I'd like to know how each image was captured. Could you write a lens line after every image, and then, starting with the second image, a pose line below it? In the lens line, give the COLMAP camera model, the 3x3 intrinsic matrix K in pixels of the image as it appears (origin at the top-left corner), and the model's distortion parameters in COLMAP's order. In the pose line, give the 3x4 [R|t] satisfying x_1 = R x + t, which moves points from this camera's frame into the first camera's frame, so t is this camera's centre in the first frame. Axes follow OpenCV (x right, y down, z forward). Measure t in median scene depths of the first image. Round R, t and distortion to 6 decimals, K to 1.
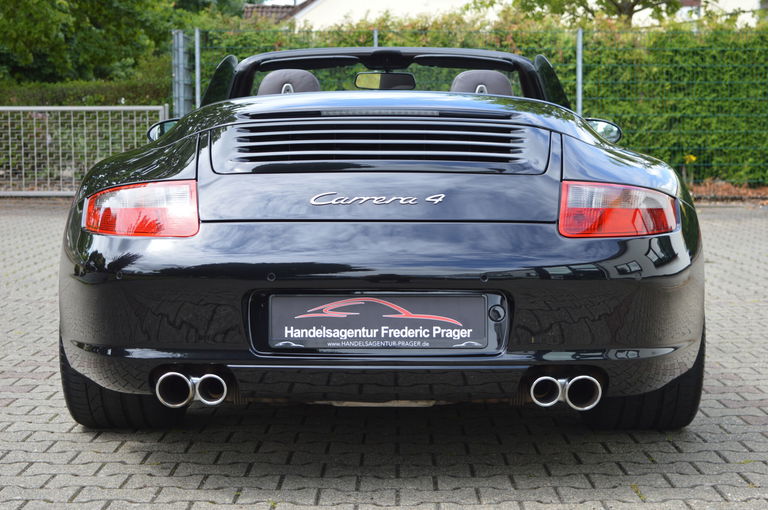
lens RADIAL K [[1389.7, 0, 383.0], [0, 1389.7, 256.0], [0, 0, 1]] dist [0.003389, 0.000000]
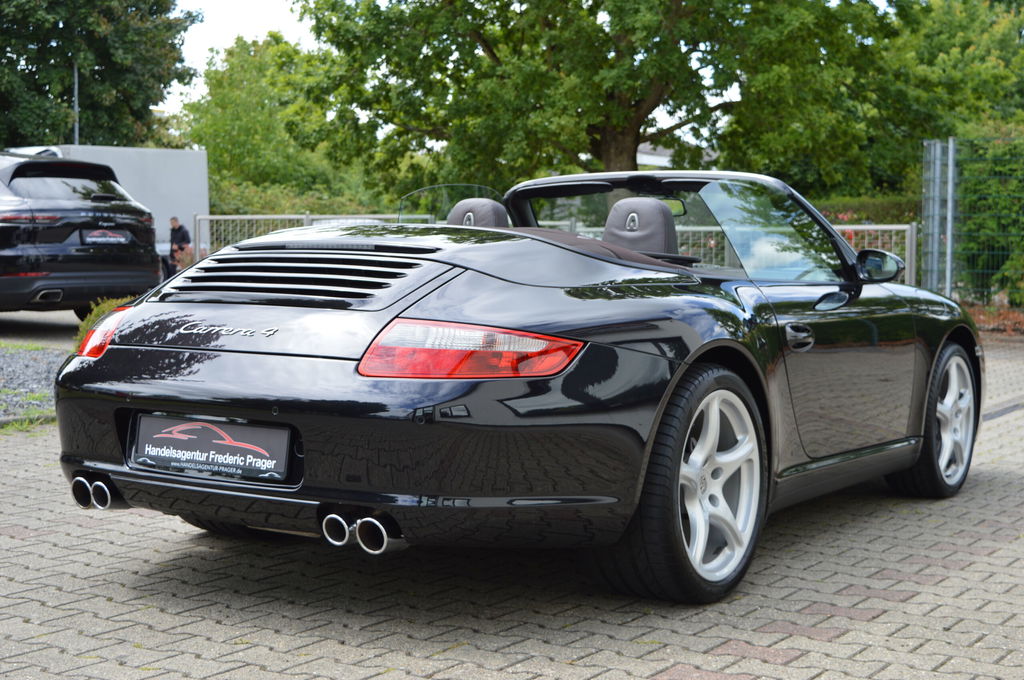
lens RADIAL K [[1562.8, 0, 511.0], [0, 1562.8, 338.6], [0, 0, 1]] dist [-0.038666, 0.000000]
pose [[0.851244, 0.040029, -0.523242, 0.166525], [-0.056699, 0.998265, -0.015872, -0.005870], [0.521699, 0.043178, 0.852036, 0.022444]]
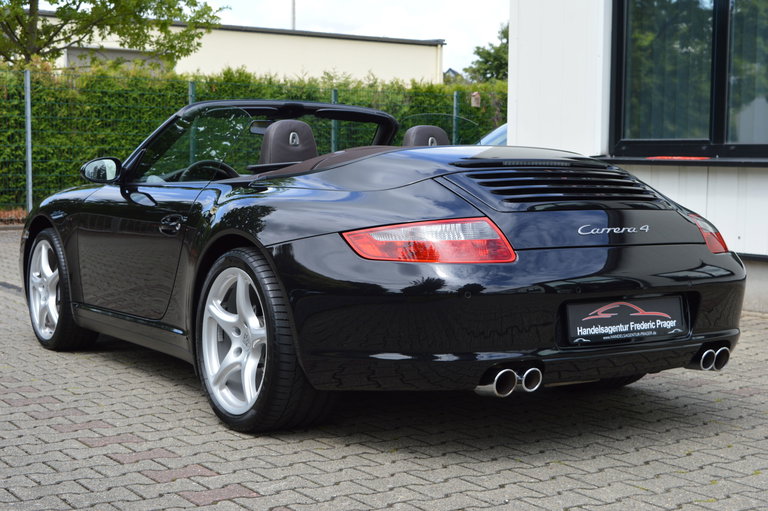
lens RADIAL K [[1210.4, 0, 383.4], [0, 1210.4, 257.0], [0, 0, 1]] dist [-0.040561, 0.000000]
pose [[0.820514, -0.032183, 0.570719, -0.181779], [0.035579, 0.999353, 0.005203, -0.005942], [-0.570518, 0.016037, 0.821129, 0.032452]]
